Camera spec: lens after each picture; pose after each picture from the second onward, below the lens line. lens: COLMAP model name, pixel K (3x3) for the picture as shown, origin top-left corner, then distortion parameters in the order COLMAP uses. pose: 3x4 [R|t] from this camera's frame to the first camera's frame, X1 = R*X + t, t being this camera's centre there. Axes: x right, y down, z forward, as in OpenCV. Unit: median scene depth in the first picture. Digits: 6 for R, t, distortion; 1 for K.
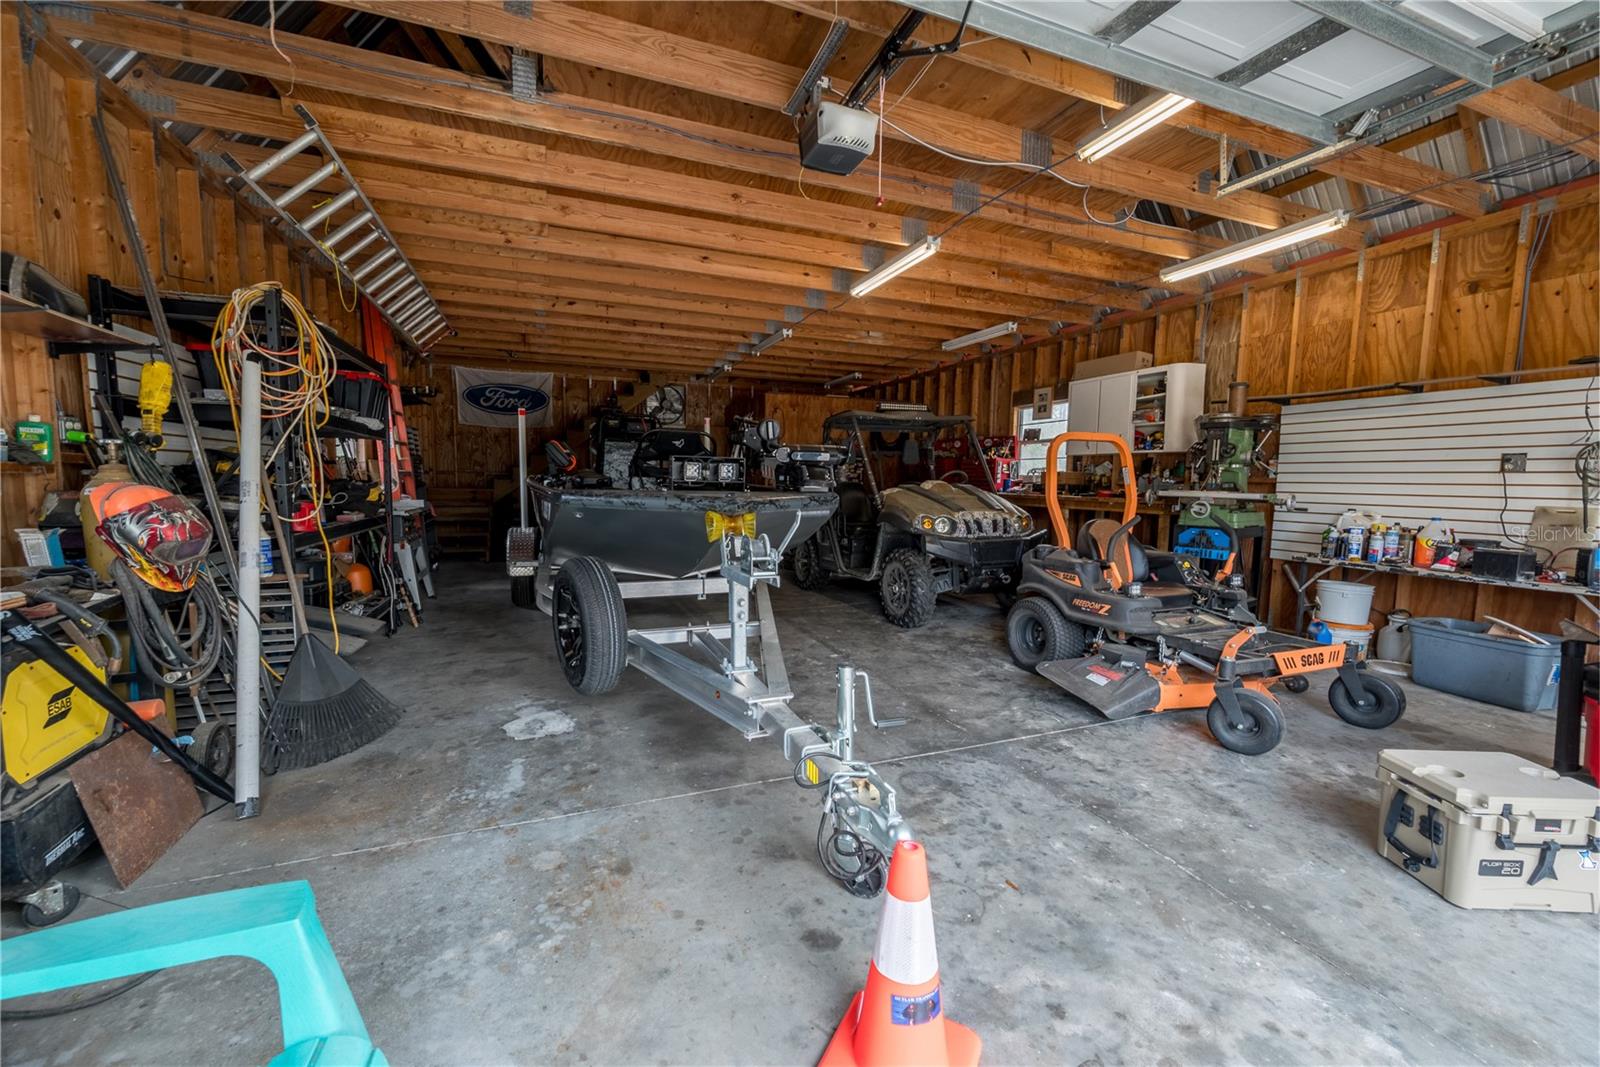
lens RADIAL K [[625.7, 0, 801.8], [0, 625.7, 530.8], [0, 0, 1]] dist [-0.000722, 0.000197]
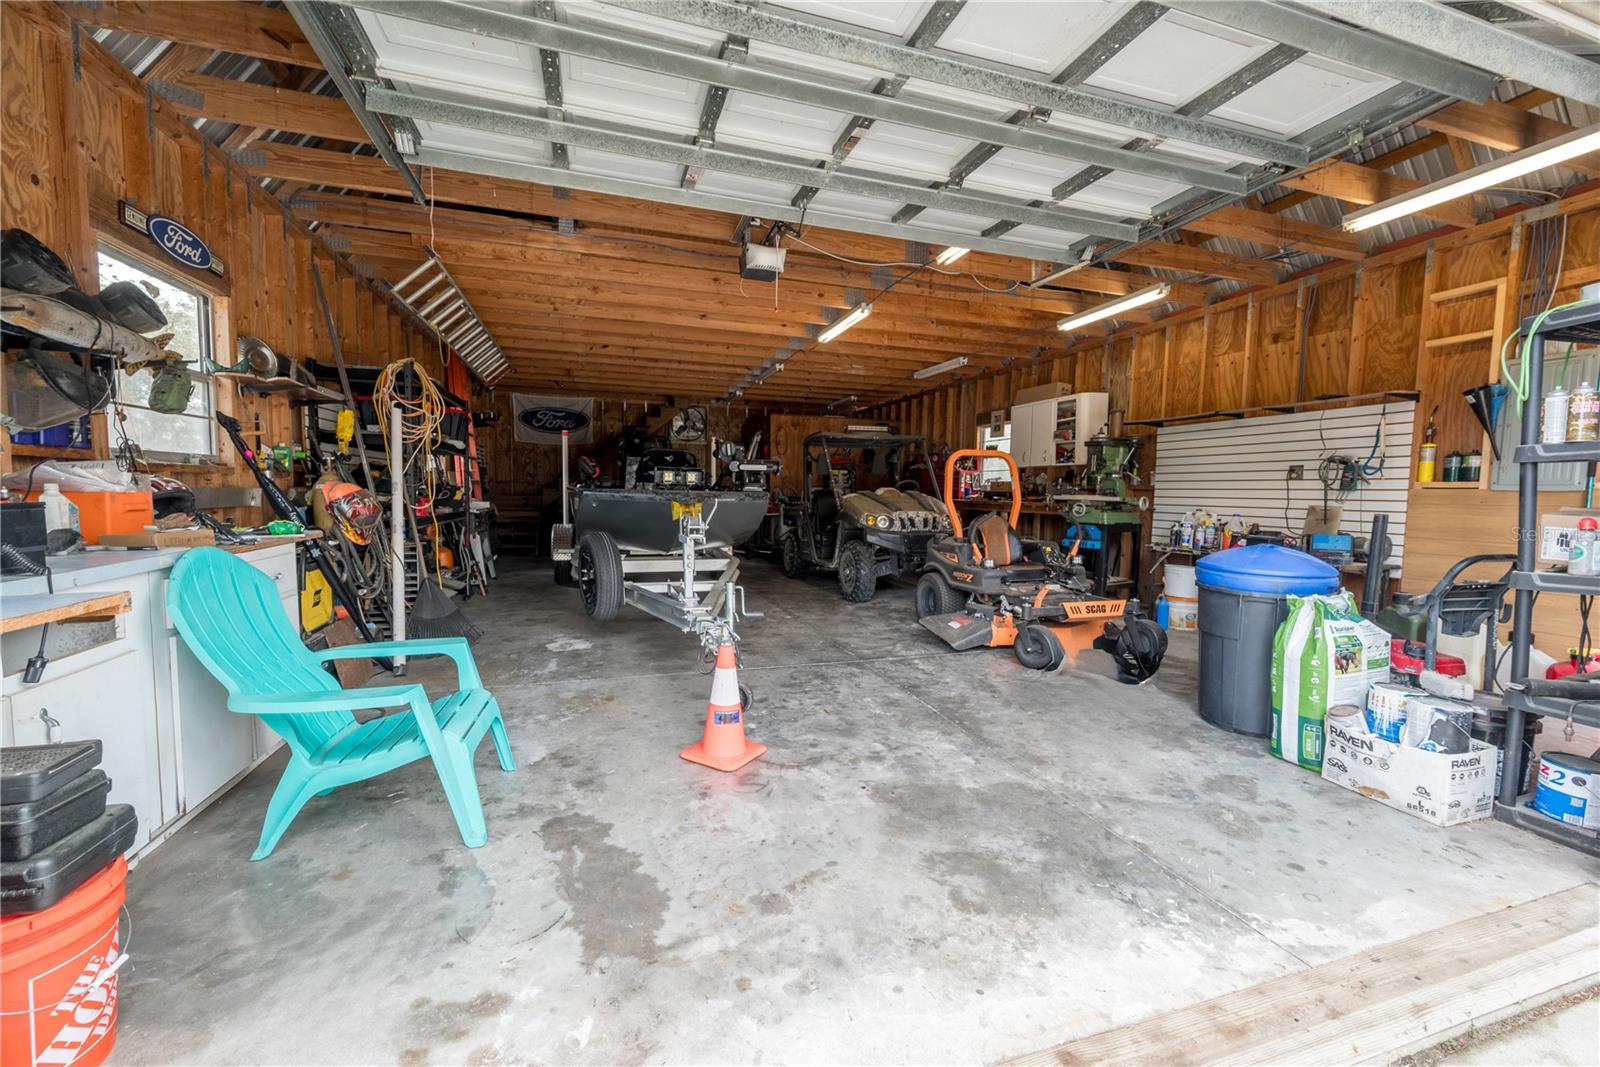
lens RADIAL K [[625.7, 0, 801.8], [0, 625.7, 530.8], [0, 0, 1]] dist [-0.000722, 0.000197]
pose [[0.997900, 0.006543, -0.064444, 0.171841], [-0.007926, 0.999743, -0.021234, 0.045652], [0.064289, 0.021701, 0.997695, -0.345377]]
